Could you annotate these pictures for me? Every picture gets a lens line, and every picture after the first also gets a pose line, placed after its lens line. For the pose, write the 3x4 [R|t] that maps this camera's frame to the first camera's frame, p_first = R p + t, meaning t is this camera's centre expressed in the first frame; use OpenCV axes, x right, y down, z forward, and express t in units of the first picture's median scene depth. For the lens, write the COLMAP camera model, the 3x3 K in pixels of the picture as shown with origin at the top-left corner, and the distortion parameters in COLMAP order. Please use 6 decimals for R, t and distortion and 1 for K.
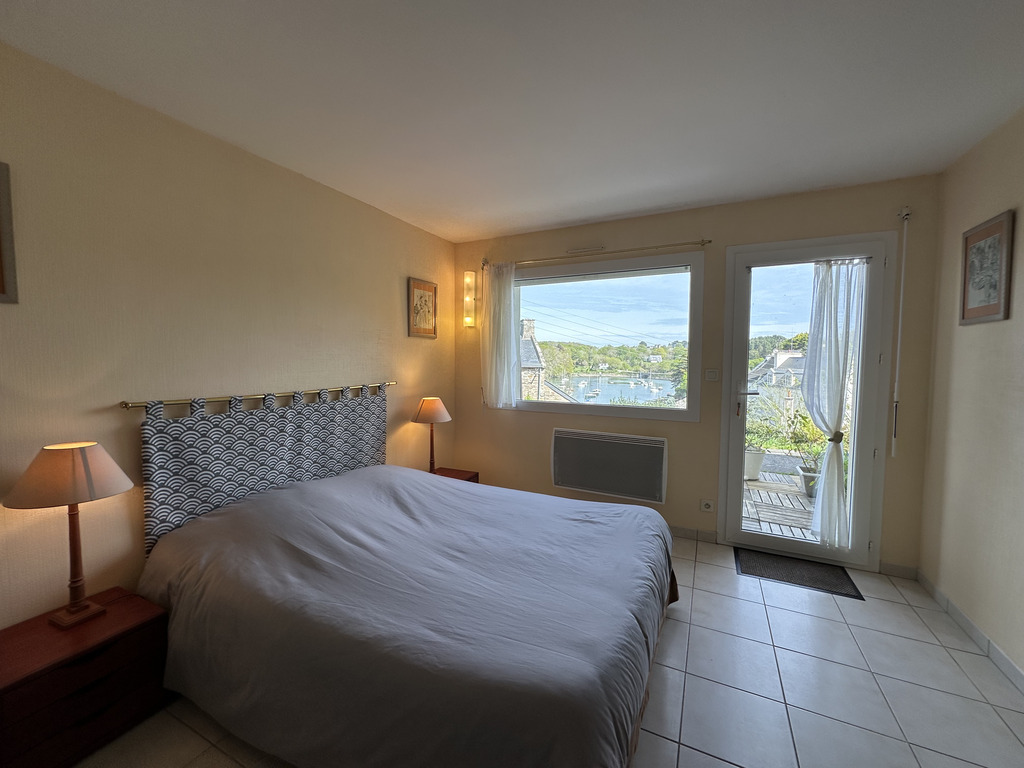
lens RADIAL K [[409.2, 0, 512.0], [0, 409.2, 384.0], [0, 0, 1]] dist [-0.001234, 0.000455]
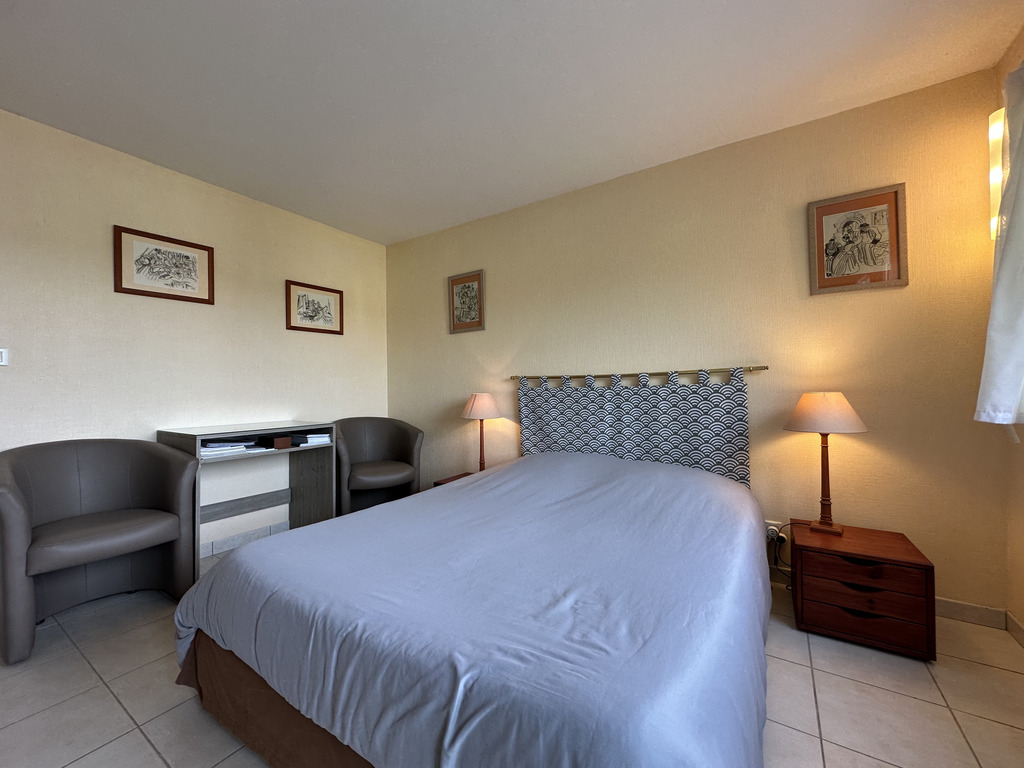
lens RADIAL K [[409.2, 0, 512.0], [0, 409.2, 384.0], [0, 0, 1]] dist [-0.001234, 0.000455]
pose [[-0.117435, -0.015585, -0.992958, 0.604387], [-0.049778, 0.998712, -0.009788, 0.070490], [0.991832, 0.048278, -0.118059, 0.868698]]
